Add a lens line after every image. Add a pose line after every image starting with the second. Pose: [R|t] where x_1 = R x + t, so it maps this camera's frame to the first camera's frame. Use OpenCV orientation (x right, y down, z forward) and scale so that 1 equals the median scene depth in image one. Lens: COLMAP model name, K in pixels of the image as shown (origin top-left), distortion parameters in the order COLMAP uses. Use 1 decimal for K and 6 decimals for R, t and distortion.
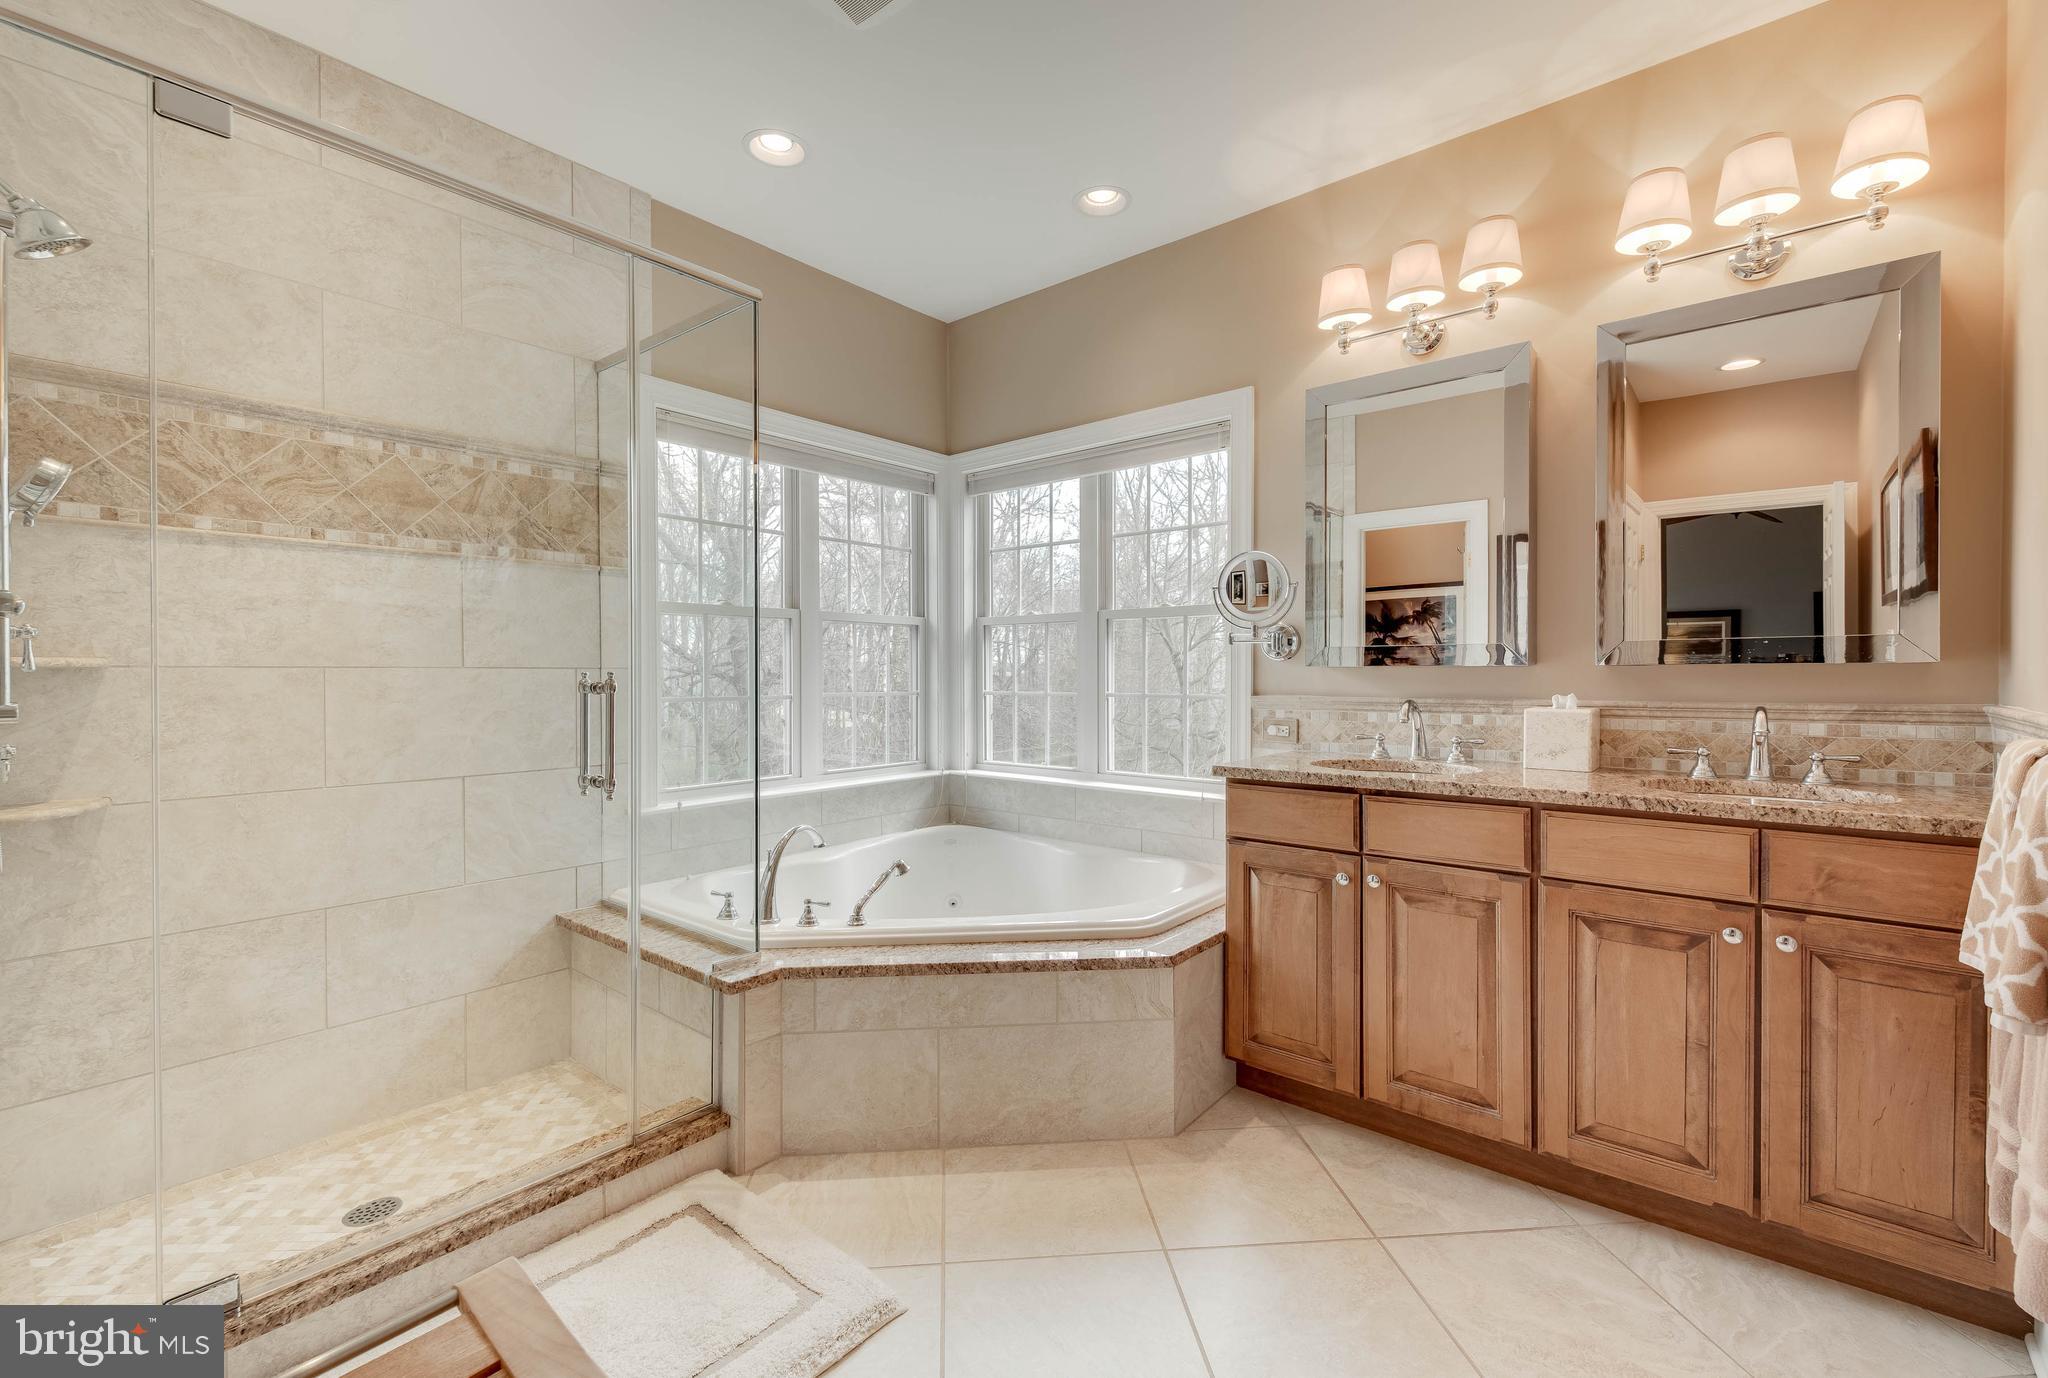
lens RADIAL K [[892.4, 0, 1024.0], [0, 892.4, 689.0], [0, 0, 1]] dist [-0.001682, -0.000887]
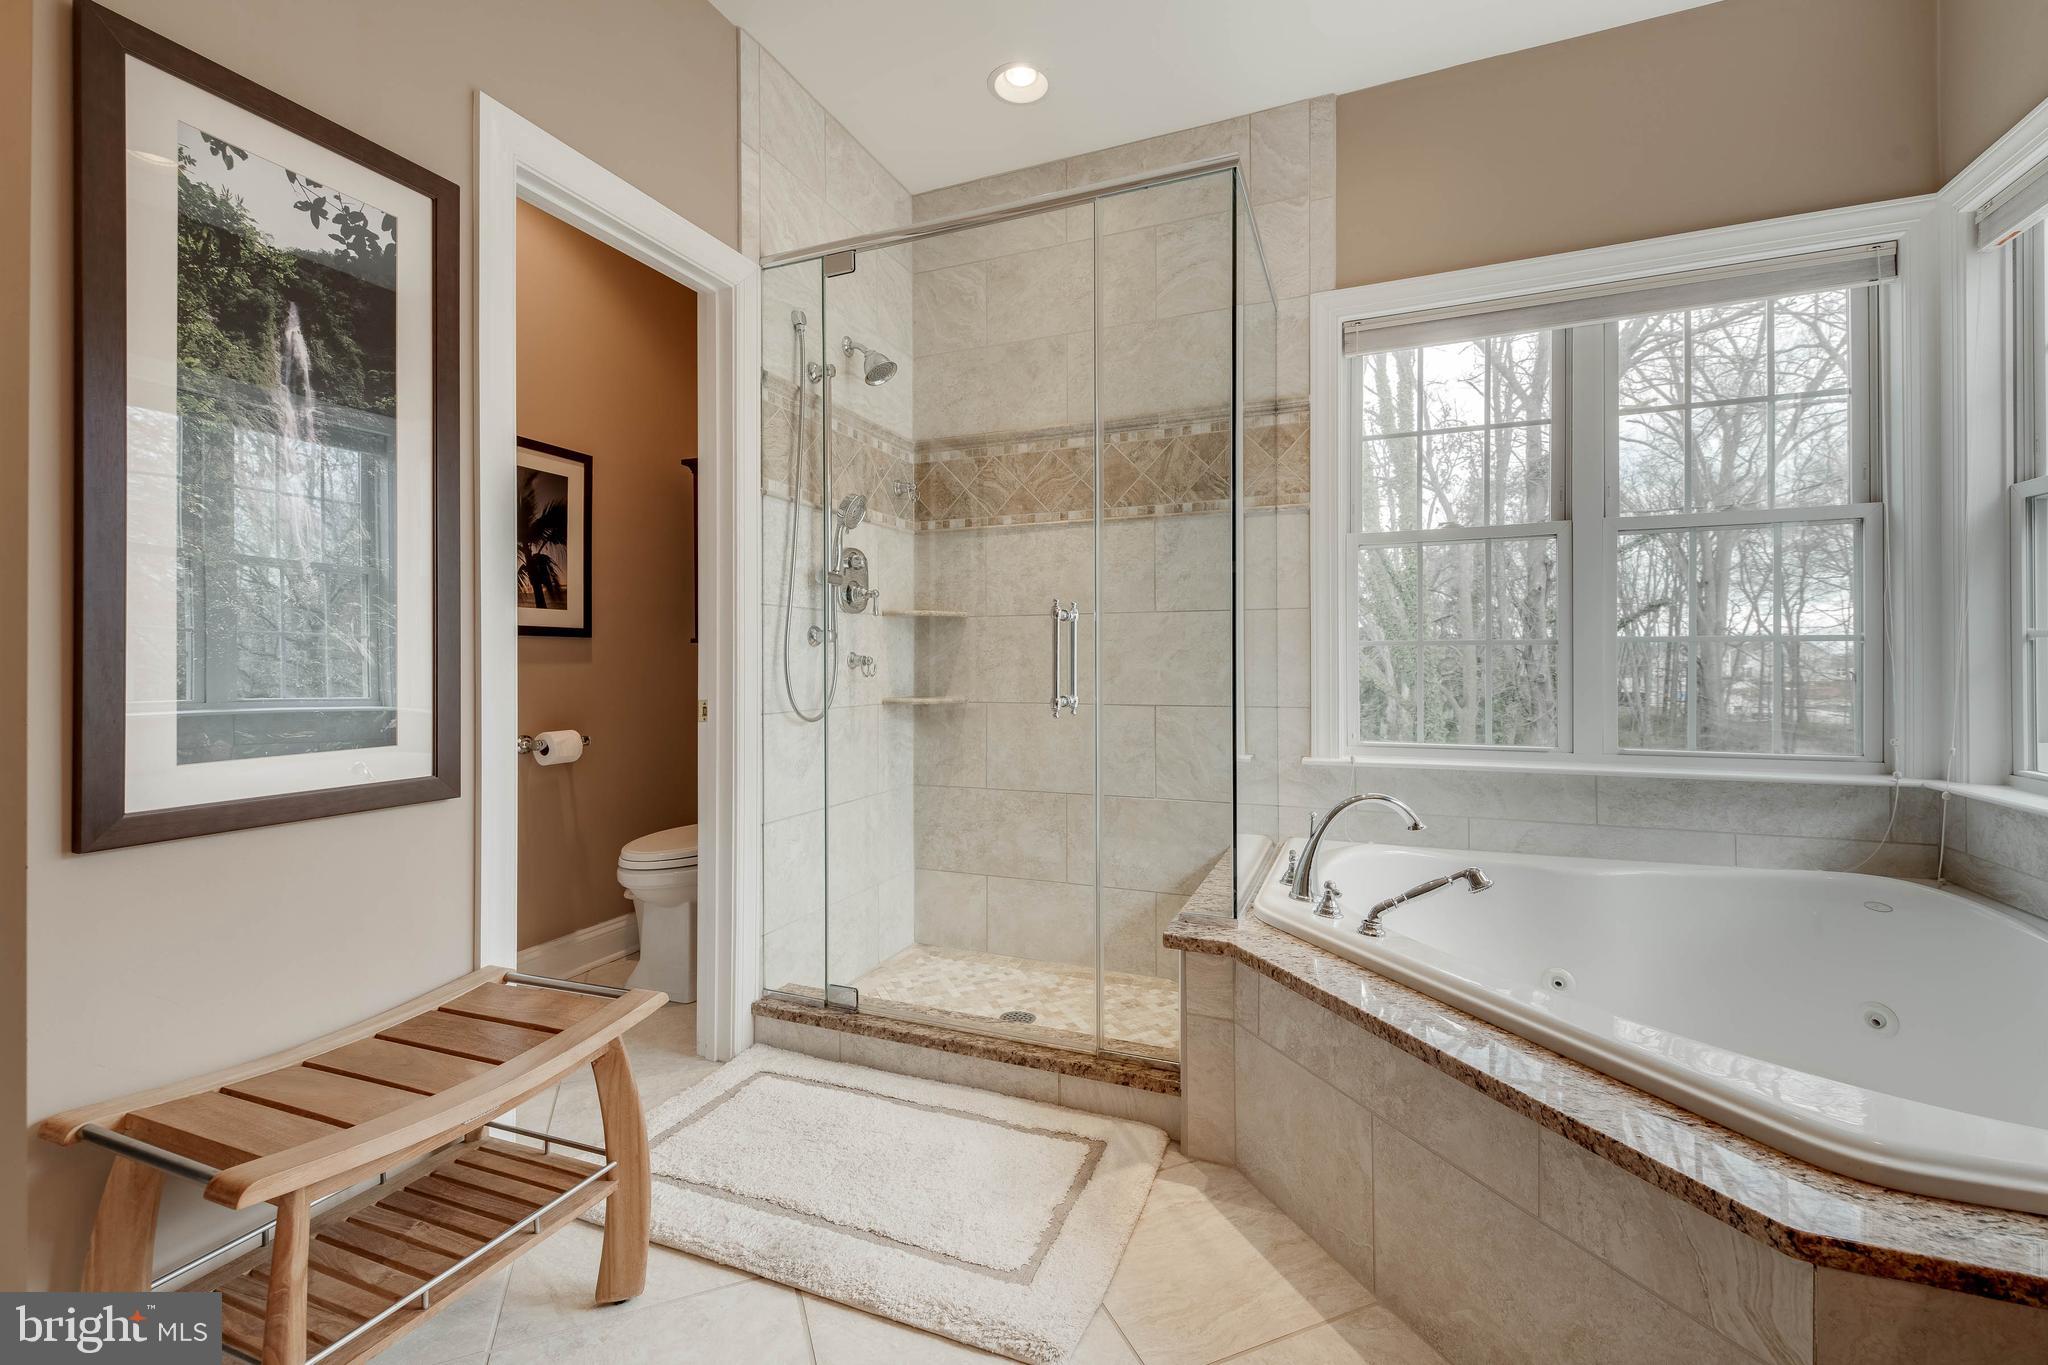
lens RADIAL K [[865.8, 0, 1021.3], [0, 865.8, 663.6], [0, 0, 1]] dist [0.005890, -0.000170]
pose [[0.282226, 0.007427, -0.959319, 0.456693], [-0.014569, 0.999888, 0.003455, 0.047061], [0.959237, 0.013001, 0.282302, 0.569100]]
